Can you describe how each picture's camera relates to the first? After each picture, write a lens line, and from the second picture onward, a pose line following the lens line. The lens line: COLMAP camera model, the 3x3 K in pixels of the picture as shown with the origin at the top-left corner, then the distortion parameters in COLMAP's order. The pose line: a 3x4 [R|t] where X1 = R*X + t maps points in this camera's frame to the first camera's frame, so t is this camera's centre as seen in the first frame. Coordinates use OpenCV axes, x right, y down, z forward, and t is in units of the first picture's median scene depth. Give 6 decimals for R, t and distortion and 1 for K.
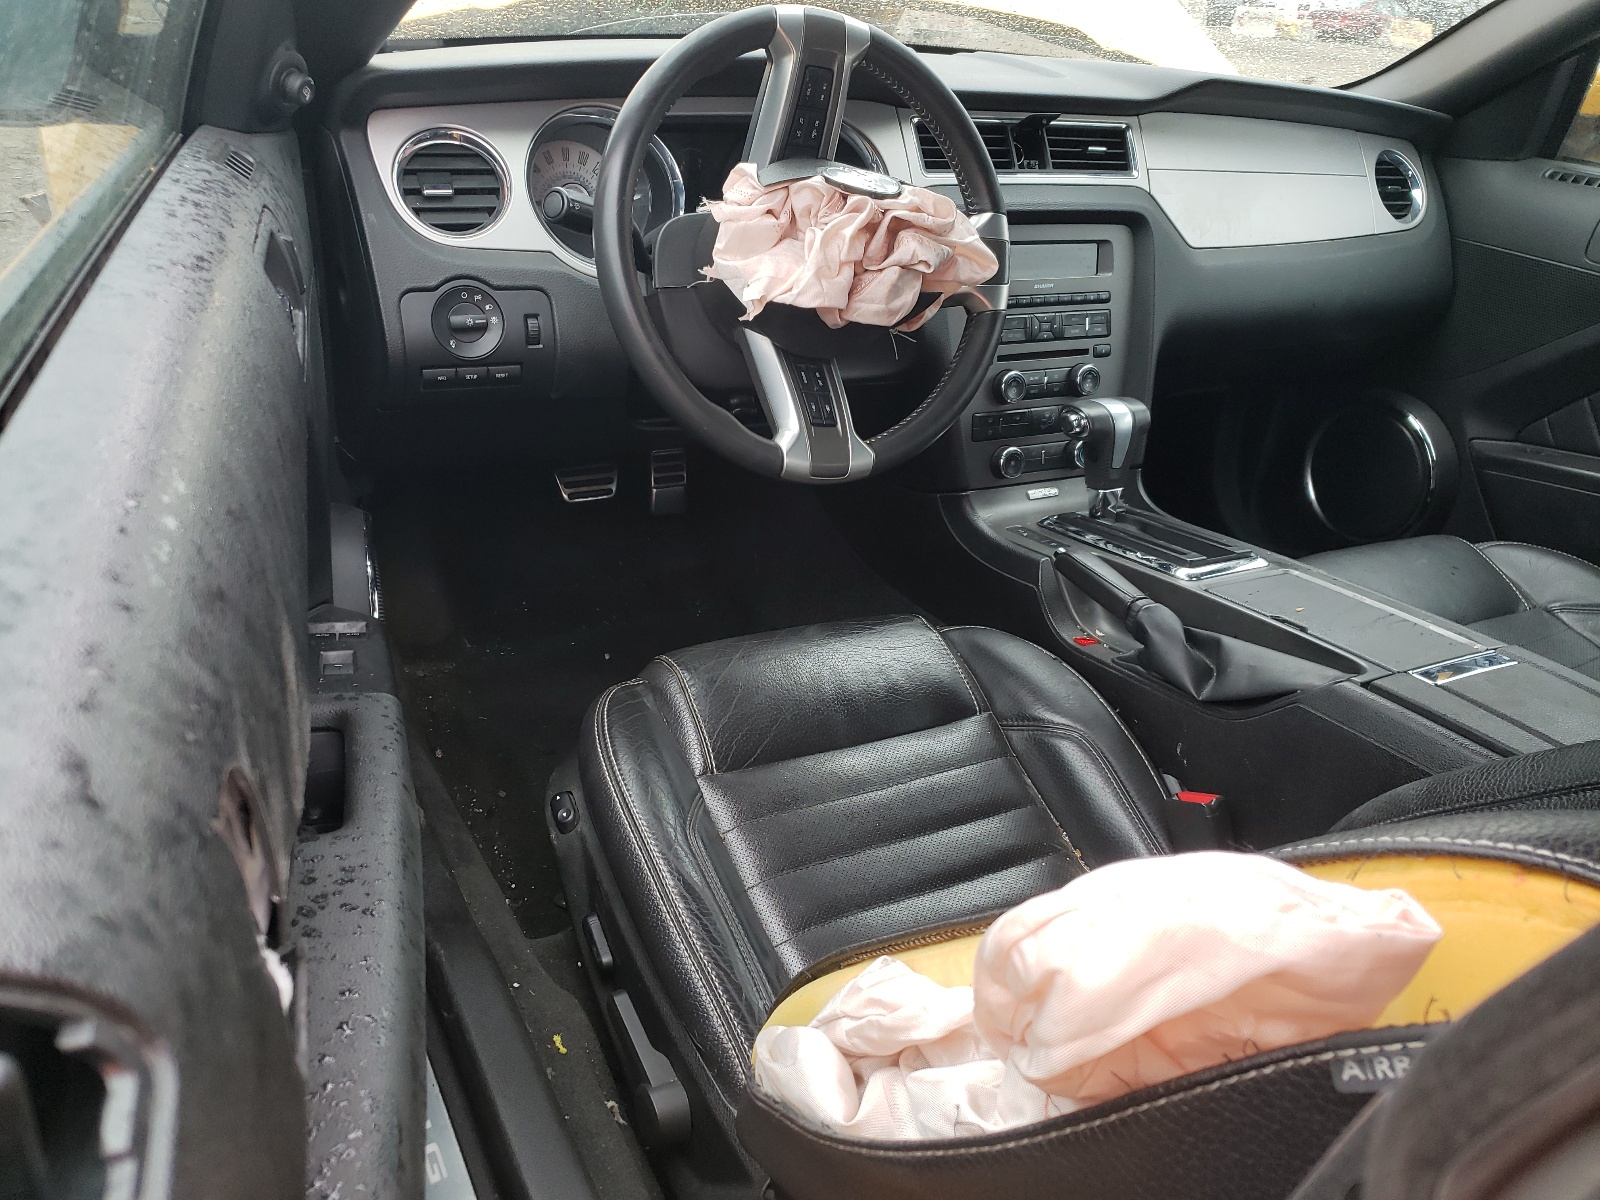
lens RADIAL K [[1198.5, 0, 805.0], [0, 1198.5, 657.9], [0, 0, 1]] dist [0.158196, -0.205134]
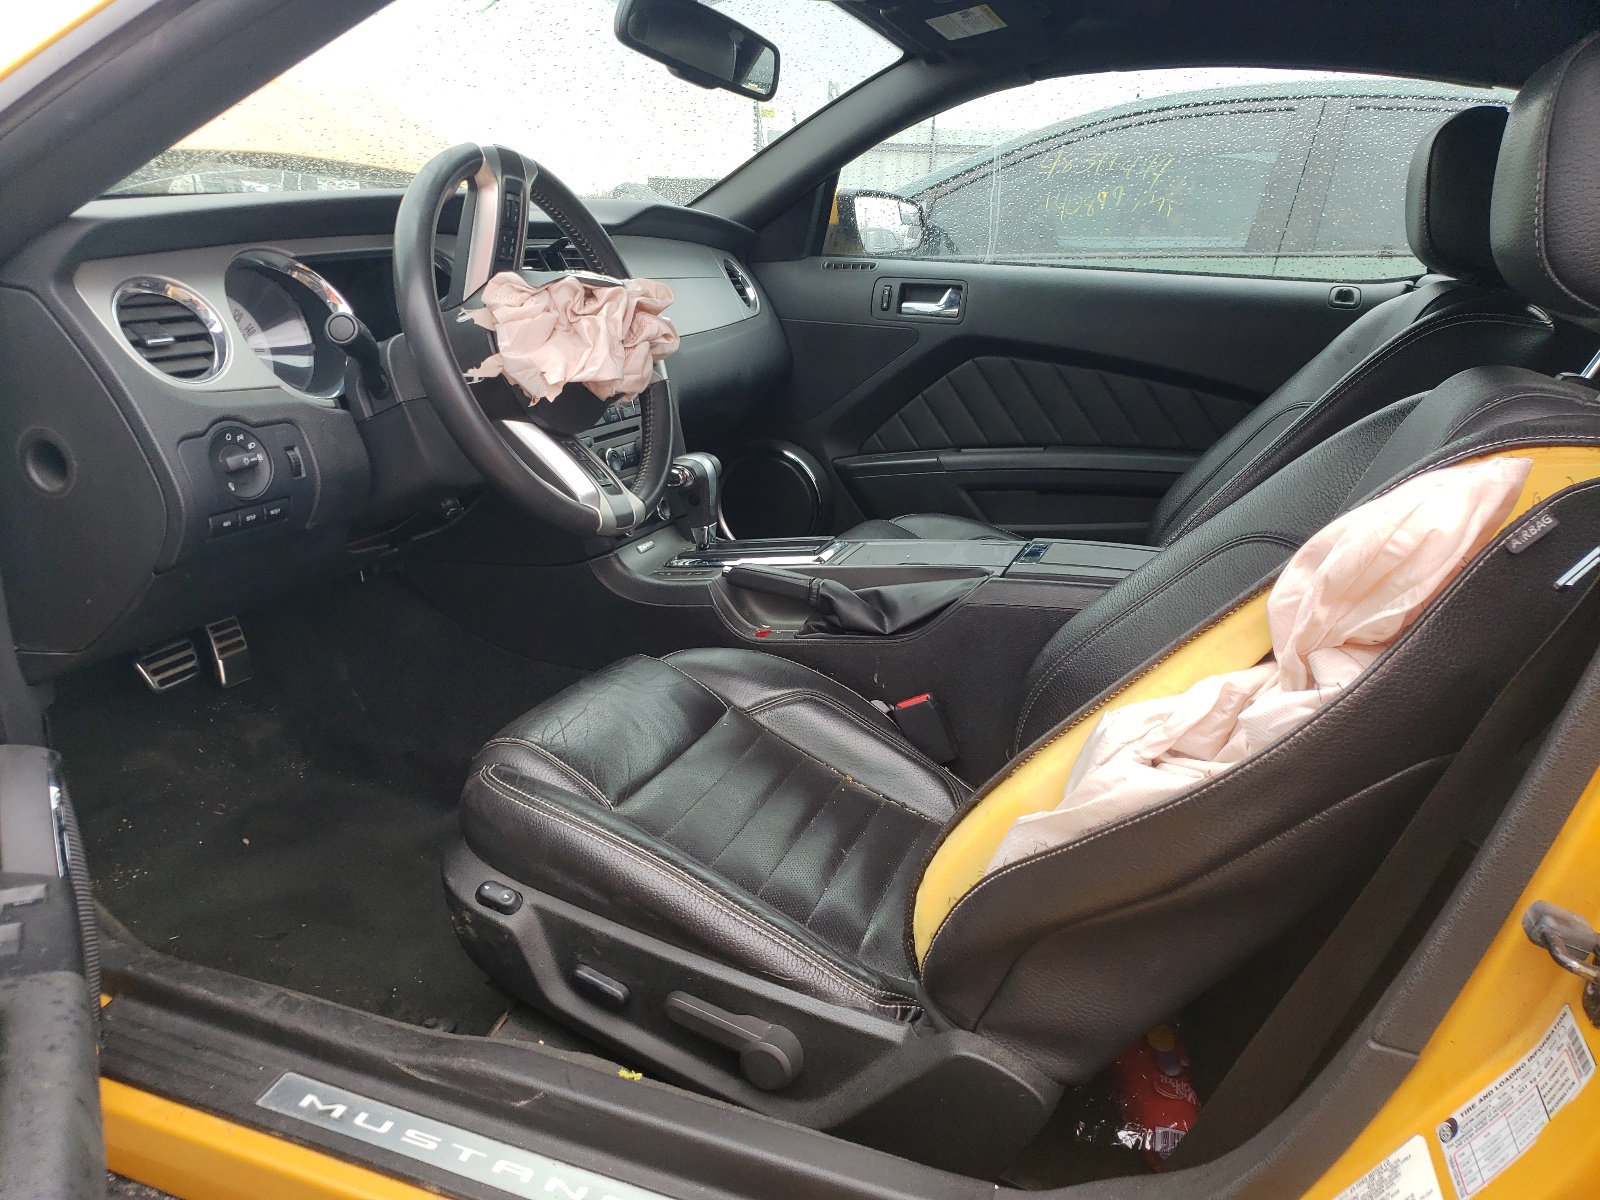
lens RADIAL K [[1198.5, 0, 805.0], [0, 1198.5, 657.9], [0, 0, 1]] dist [0.158196, -0.205134]
pose [[0.738790, -0.283438, 0.611435, -0.578714], [0.358664, 0.933466, -0.000650, 0.026737], [-0.570569, 0.219780, 0.791295, 0.020122]]
